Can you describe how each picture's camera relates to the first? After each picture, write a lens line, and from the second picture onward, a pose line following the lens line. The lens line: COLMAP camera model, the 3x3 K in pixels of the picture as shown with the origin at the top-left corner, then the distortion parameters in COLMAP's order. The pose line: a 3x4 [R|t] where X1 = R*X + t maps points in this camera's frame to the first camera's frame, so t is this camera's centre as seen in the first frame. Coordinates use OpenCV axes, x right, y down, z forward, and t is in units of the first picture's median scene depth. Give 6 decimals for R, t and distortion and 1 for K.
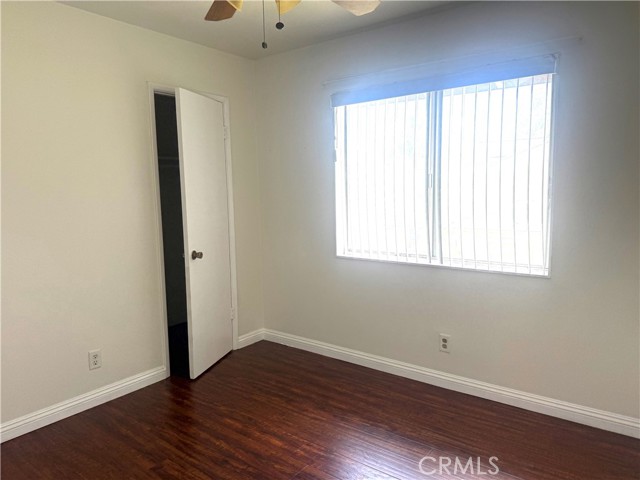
lens RADIAL K [[446.4, 0, 320.0], [0, 446.4, 240.0], [0, 0, 1]] dist [0.138650, -0.265835]
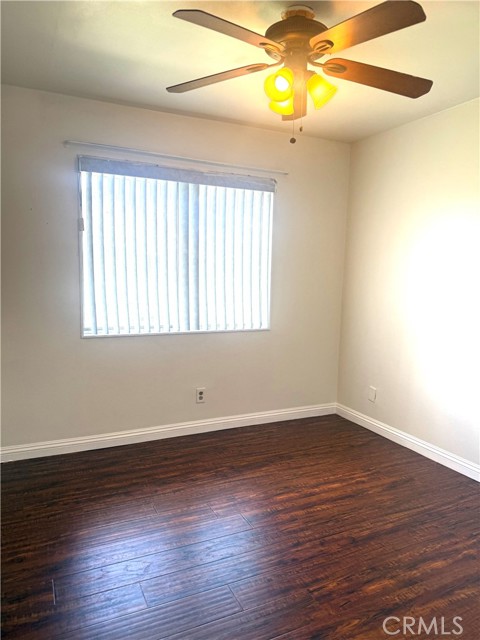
lens RADIAL K [[446.4, 0, 240.0], [0, 446.4, 320.0], [0, 0, 1]] dist [0.138650, -0.265835]
pose [[0.467335, -0.075207, 0.880876, -0.723863], [0.073187, 0.996246, 0.046229, -0.020265], [-0.881046, 0.042864, 0.471085, 0.341984]]
